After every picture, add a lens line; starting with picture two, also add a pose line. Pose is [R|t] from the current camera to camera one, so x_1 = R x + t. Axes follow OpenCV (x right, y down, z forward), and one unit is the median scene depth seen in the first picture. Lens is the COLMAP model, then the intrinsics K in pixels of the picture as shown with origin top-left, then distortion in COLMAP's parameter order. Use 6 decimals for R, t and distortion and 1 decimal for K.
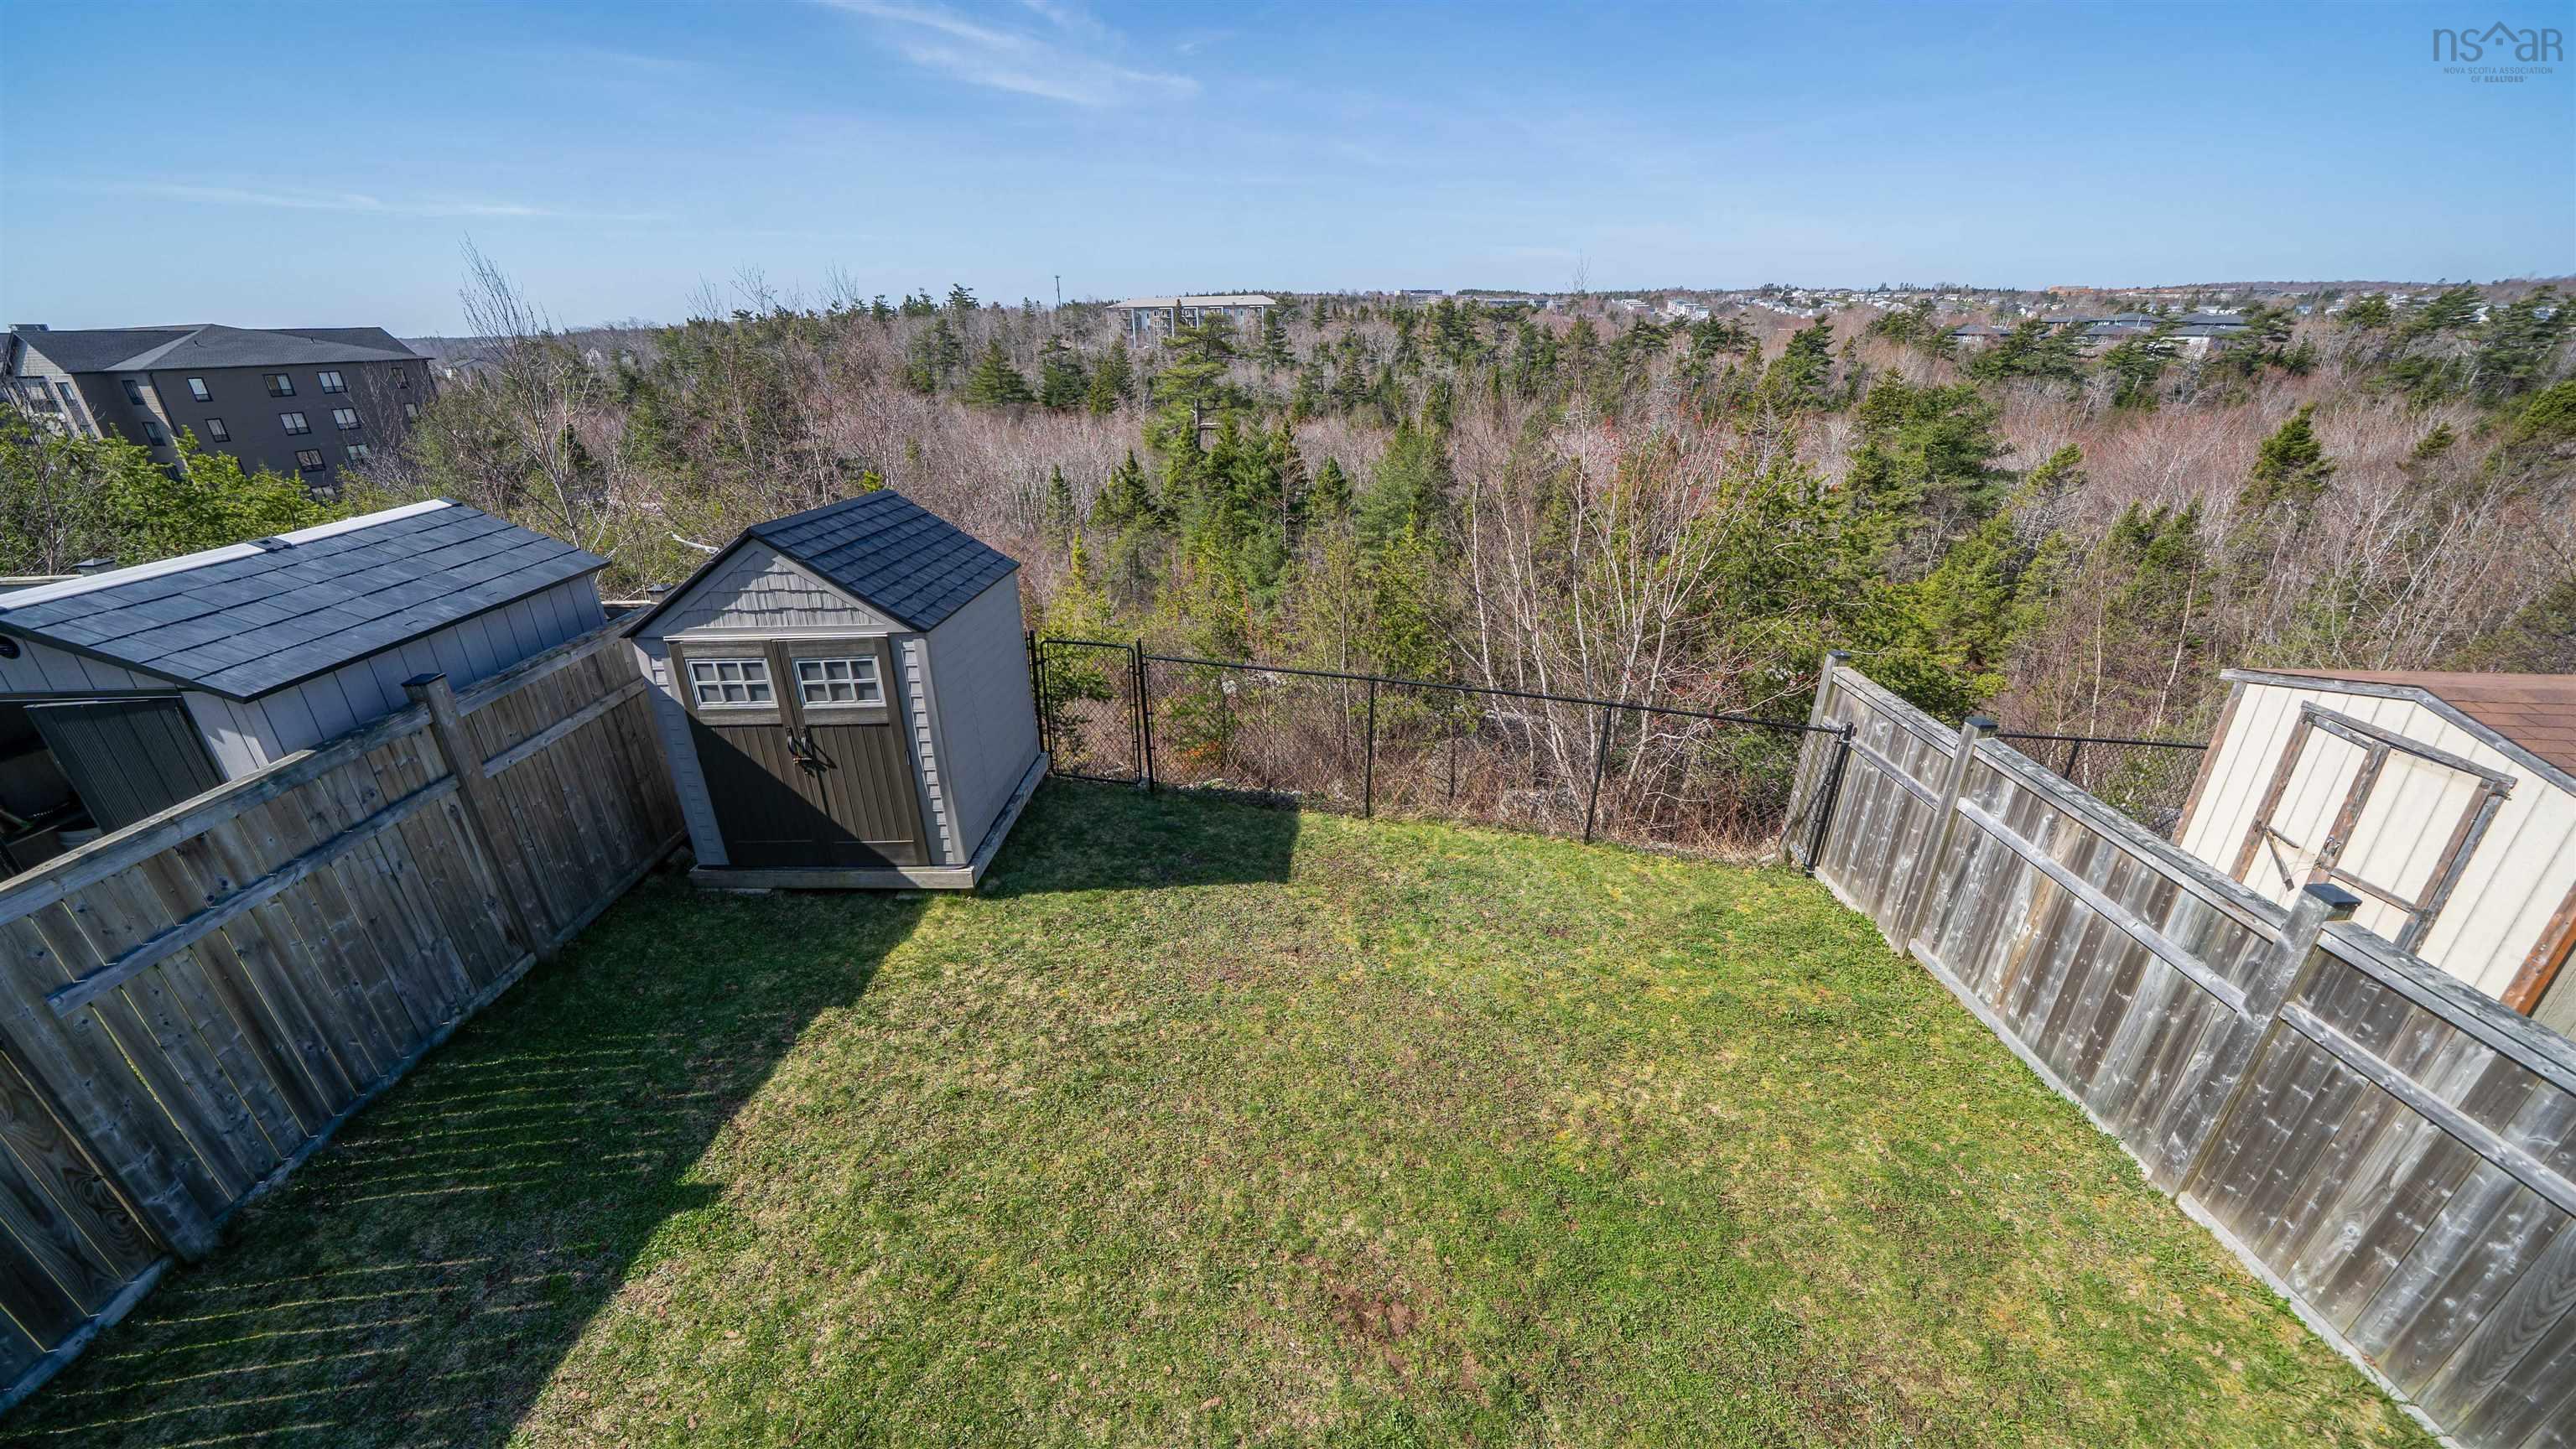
lens RADIAL K [[904.2, 0, 1276.7], [0, 904.2, 678.8], [0, 0, 1]] dist [-0.007479, 0.000690]
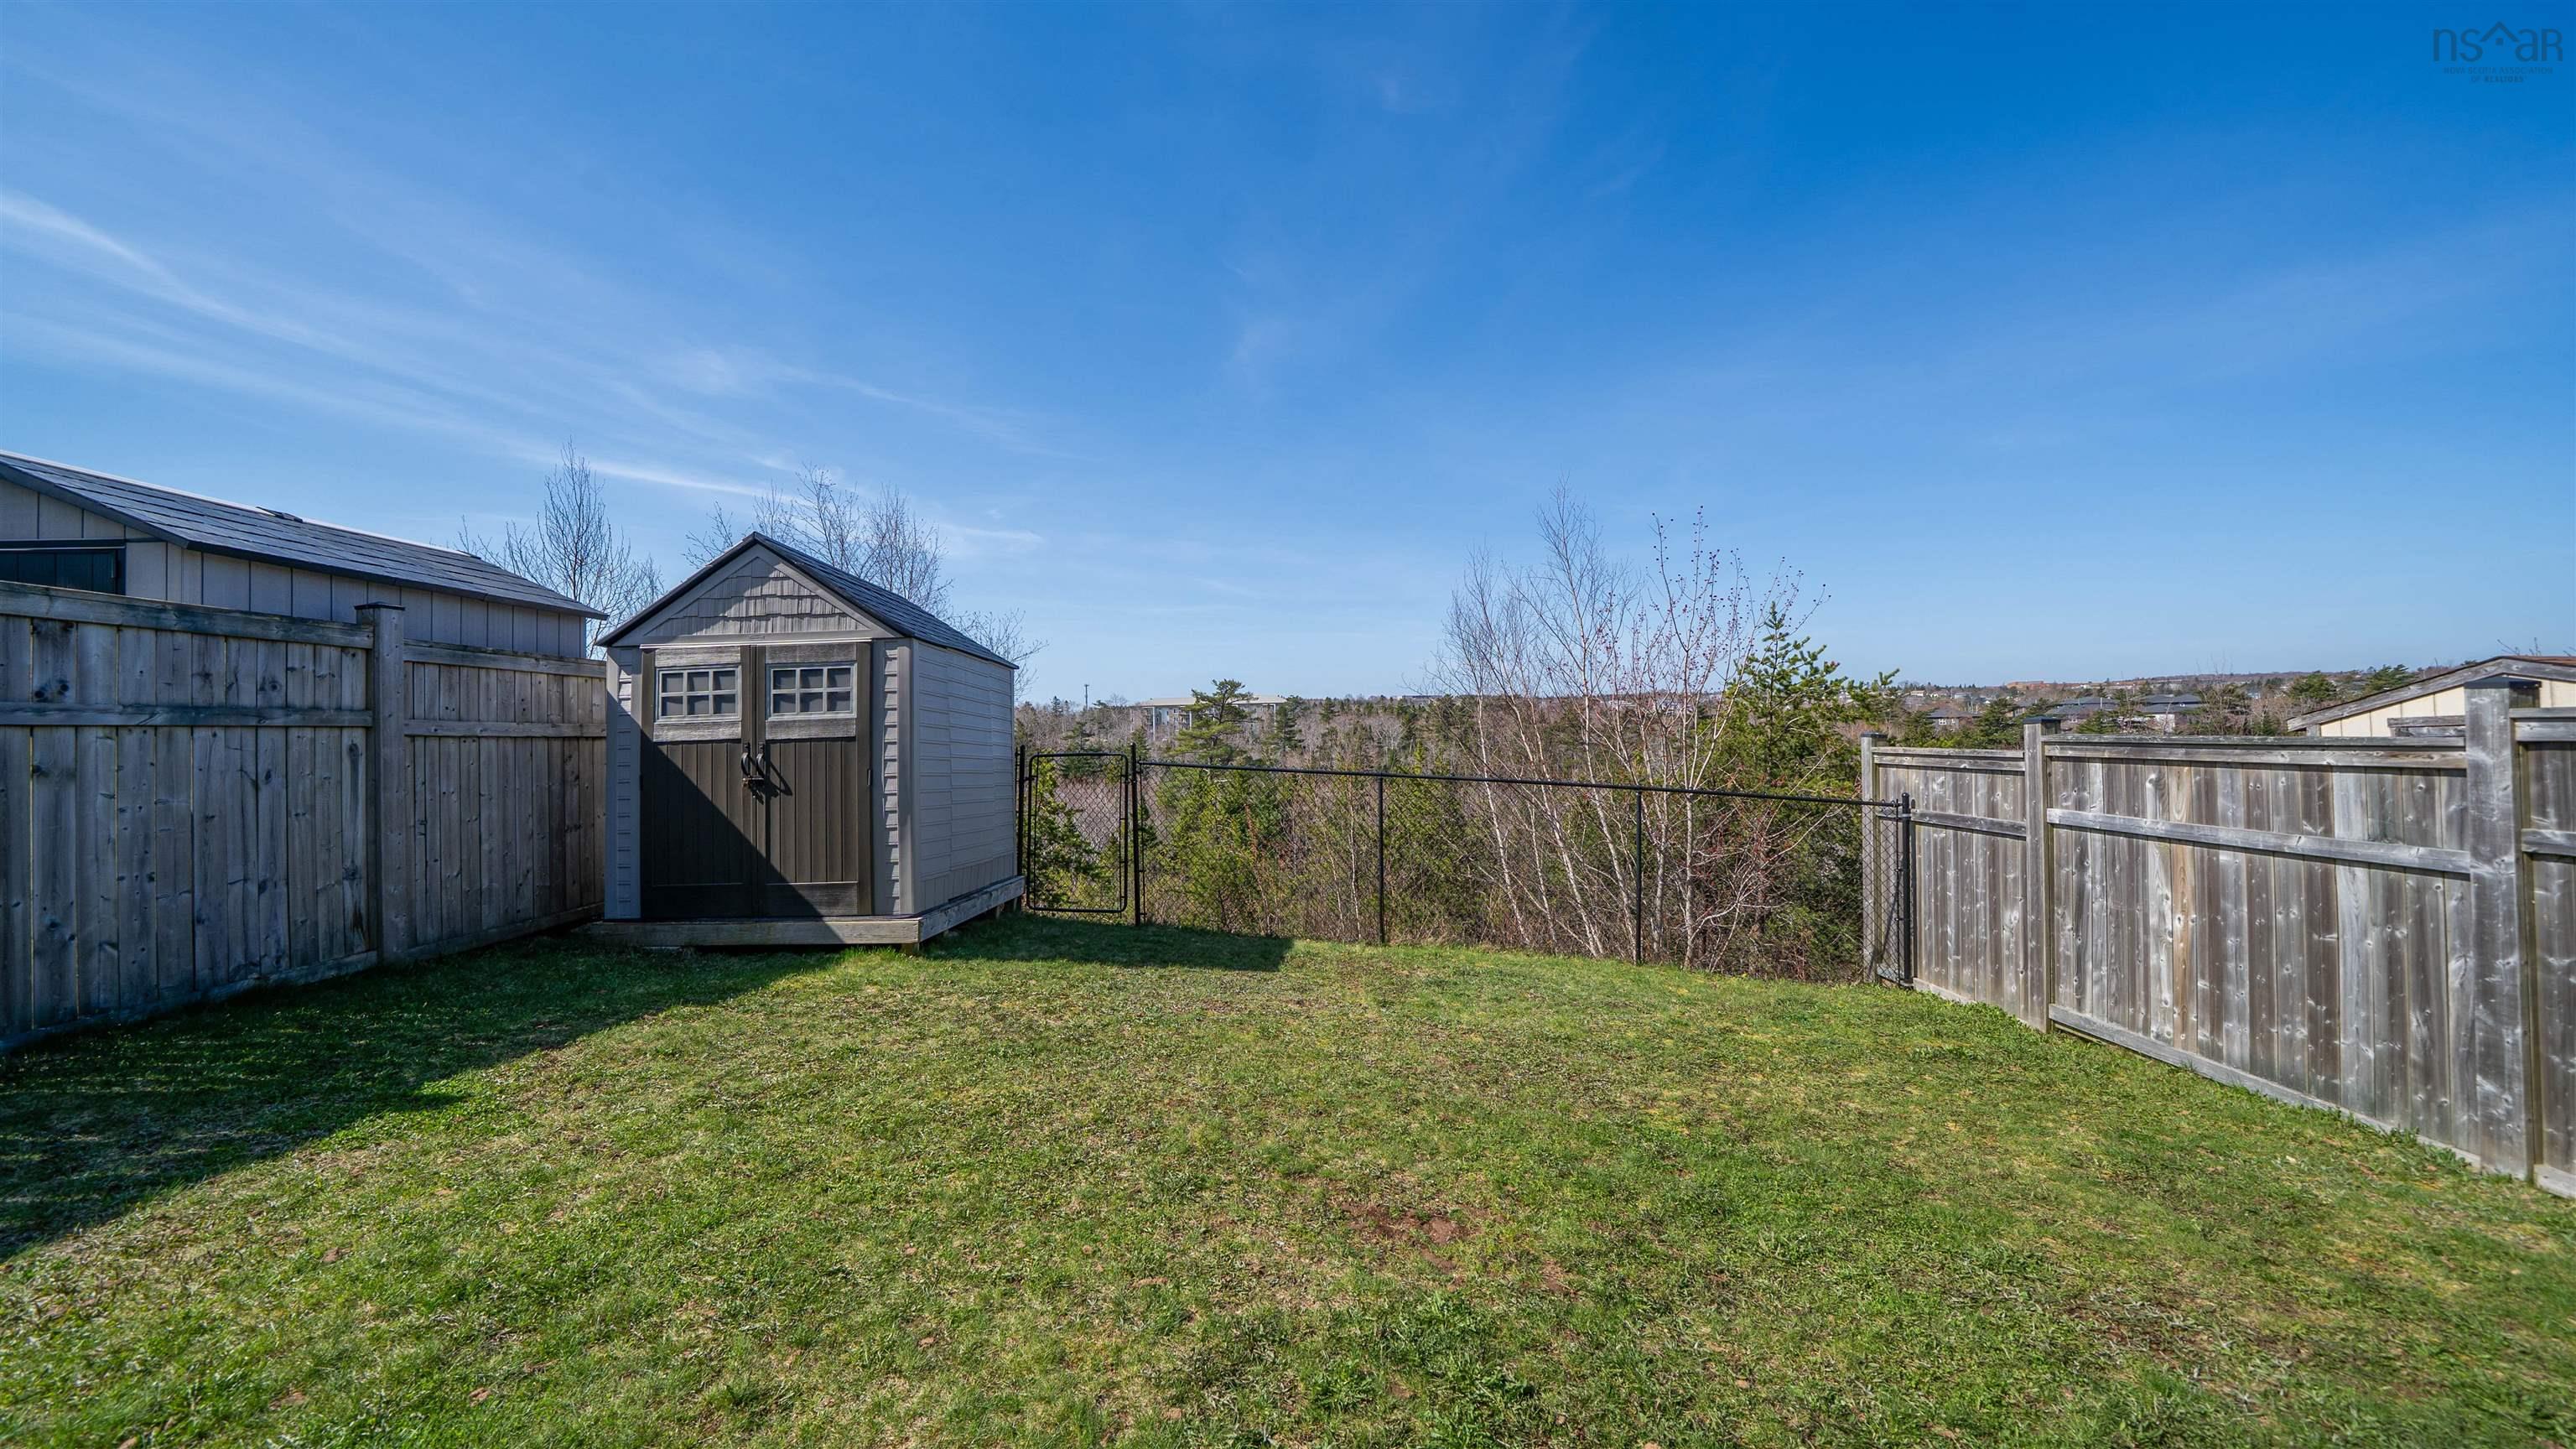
lens RADIAL K [[904.2, 0, 1282.1], [0, 904.2, 688.6], [0, 0, 1]] dist [-0.007479, 0.000690]
pose [[0.999972, -0.002703, -0.007002, 0.014721], [-0.000404, 0.912162, -0.409829, 0.398513], [0.007494, 0.409820, 0.912136, 0.144446]]
